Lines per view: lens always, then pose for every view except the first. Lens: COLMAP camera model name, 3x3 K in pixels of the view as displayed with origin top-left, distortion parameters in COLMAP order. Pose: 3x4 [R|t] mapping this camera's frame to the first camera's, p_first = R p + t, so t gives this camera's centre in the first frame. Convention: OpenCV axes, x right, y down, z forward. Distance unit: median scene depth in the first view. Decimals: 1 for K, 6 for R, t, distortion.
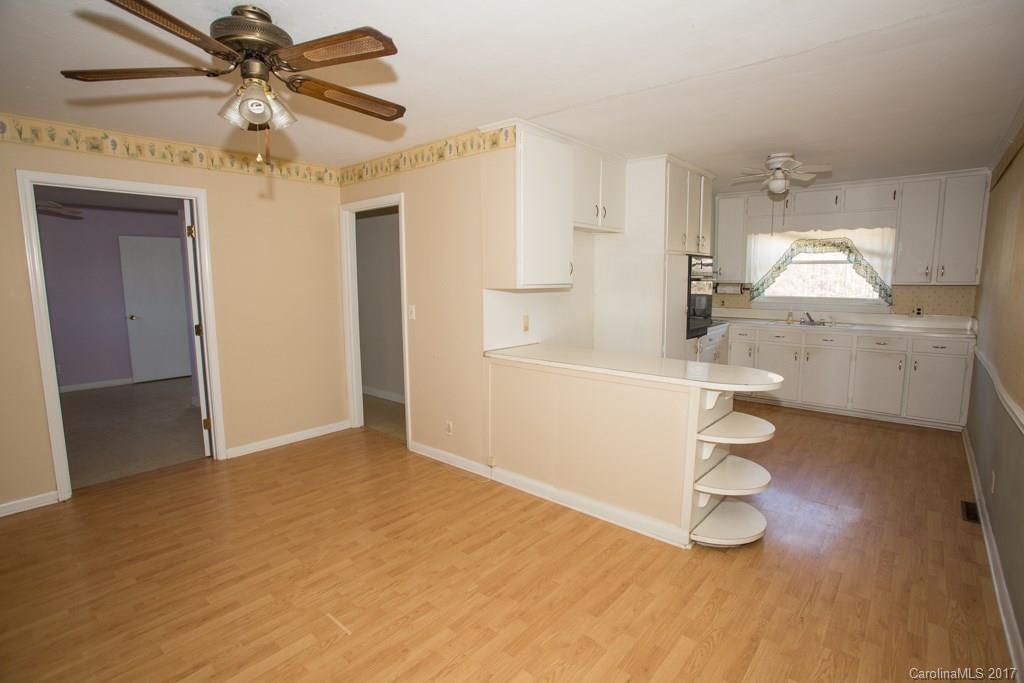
lens RADIAL K [[498.6, 0, 512.0], [0, 498.6, 341.5], [0, 0, 1]] dist [-0.063986, 0.024180]
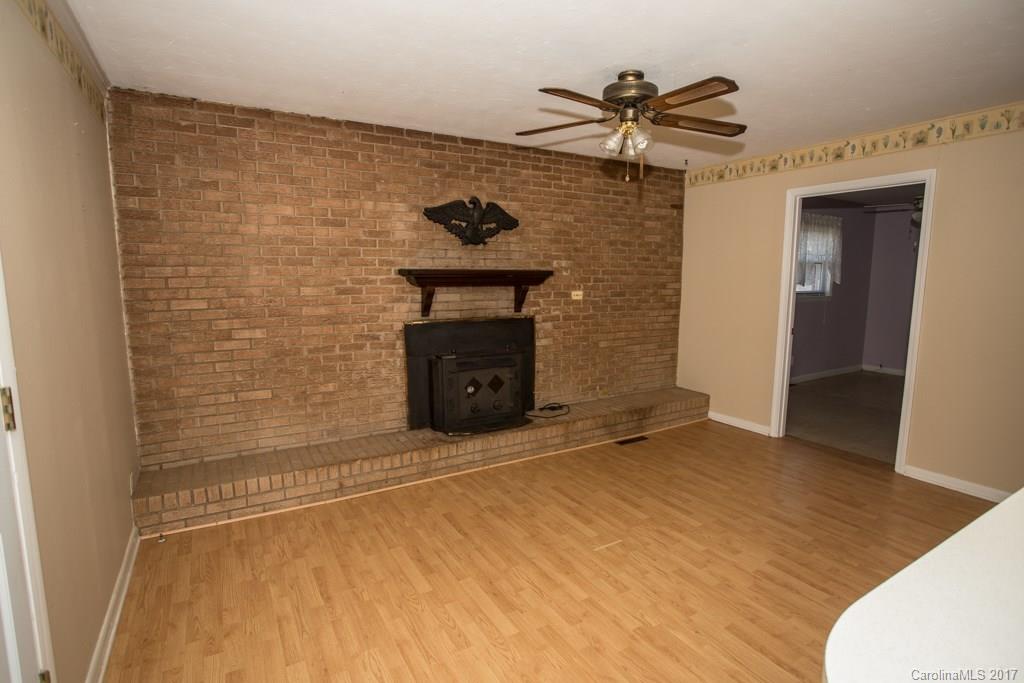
lens RADIAL K [[529.5, 0, 539.3], [0, 529.5, 343.1], [0, 0, 1]] dist [0.011251, 0.000037]
pose [[-0.284654, 0.134796, -0.949106, 0.428155], [-0.123496, 0.976658, 0.175748, -0.070317], [0.950642, 0.167238, -0.261363, 0.505844]]
